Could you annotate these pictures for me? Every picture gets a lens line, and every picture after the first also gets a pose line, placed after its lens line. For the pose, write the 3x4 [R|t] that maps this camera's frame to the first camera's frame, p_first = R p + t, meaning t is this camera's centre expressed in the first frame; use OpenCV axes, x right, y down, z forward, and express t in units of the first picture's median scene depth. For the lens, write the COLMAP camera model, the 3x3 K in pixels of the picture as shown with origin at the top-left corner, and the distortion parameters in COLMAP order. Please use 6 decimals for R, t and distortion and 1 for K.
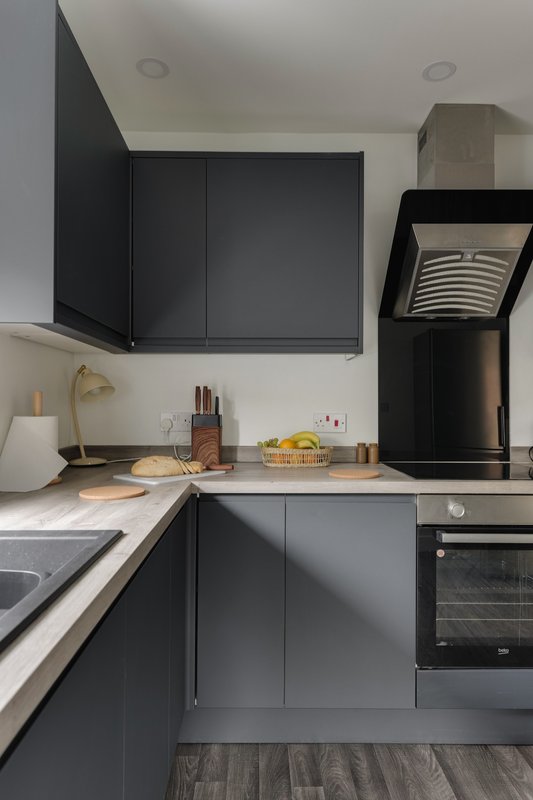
lens RADIAL K [[523.0, 0, 269.8], [0, 523.0, 403.3], [0, 0, 1]] dist [0.020892, -0.010777]
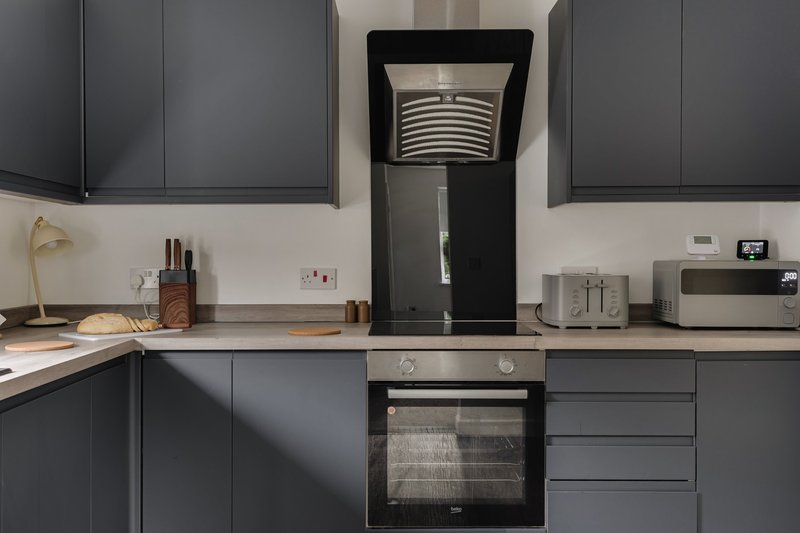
lens RADIAL K [[744.2, 0, 395.6], [0, 744.2, 265.6], [0, 0, 1]] dist [0.011883, 0.000000]
pose [[0.999925, -0.004945, -0.011172, 0.312549], [0.005089, 0.999904, 0.012925, -0.000978], [0.011107, -0.012980, 0.999854, -0.337869]]
